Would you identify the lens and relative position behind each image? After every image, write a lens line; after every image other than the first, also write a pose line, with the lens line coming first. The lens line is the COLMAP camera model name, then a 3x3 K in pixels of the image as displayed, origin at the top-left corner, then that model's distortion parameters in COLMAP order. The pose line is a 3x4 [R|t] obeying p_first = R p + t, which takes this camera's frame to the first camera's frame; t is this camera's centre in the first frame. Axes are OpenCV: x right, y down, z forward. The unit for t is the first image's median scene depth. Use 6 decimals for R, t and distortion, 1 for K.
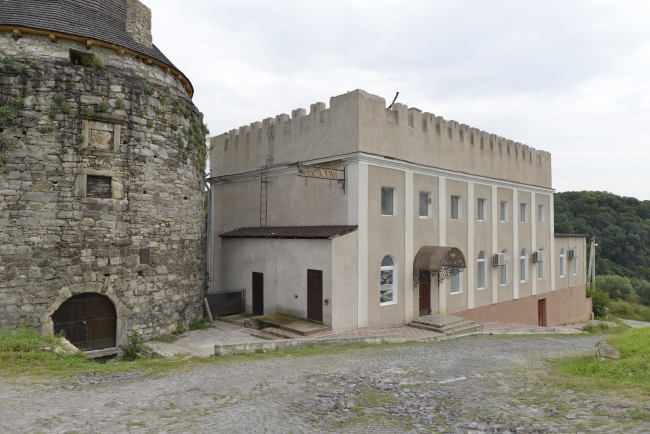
lens RADIAL K [[448.0, 0, 326.3], [0, 448.0, 217.3], [0, 0, 1]] dist [-0.056178, 0.051154]
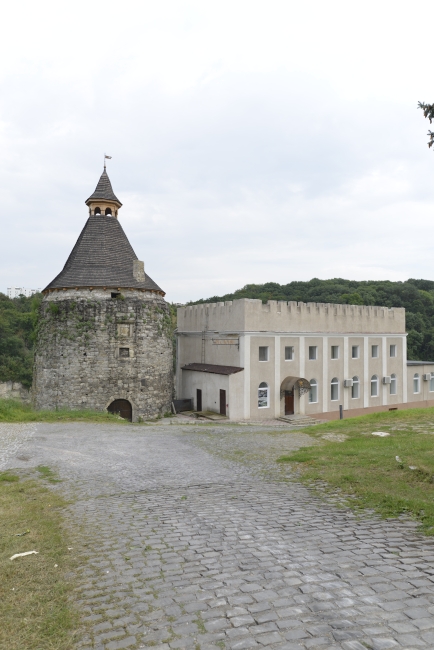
lens RADIAL K [[448.0, 0, 217.0], [0, 448.0, 325.0], [0, 0, 1]] dist [-0.056178, 0.051154]
pose [[0.978745, -0.009290, -0.204871, 0.344595], [0.010870, 0.999919, 0.006588, -0.177891], [0.204793, -0.008675, 0.978767, -0.929314]]
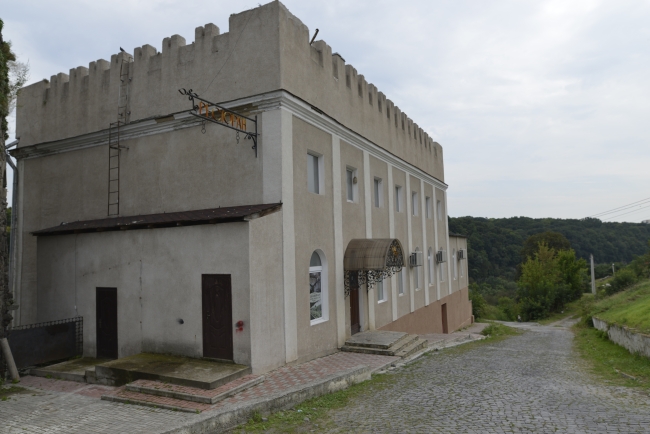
lens RADIAL K [[448.0, 0, 326.3], [0, 448.0, 217.3], [0, 0, 1]] dist [-0.056178, 0.051154]
pose [[0.936879, -0.004790, 0.349622, -0.090588], [0.020209, 0.998976, -0.040468, 0.063205], [-0.349070, 0.044979, 0.936017, 0.353780]]
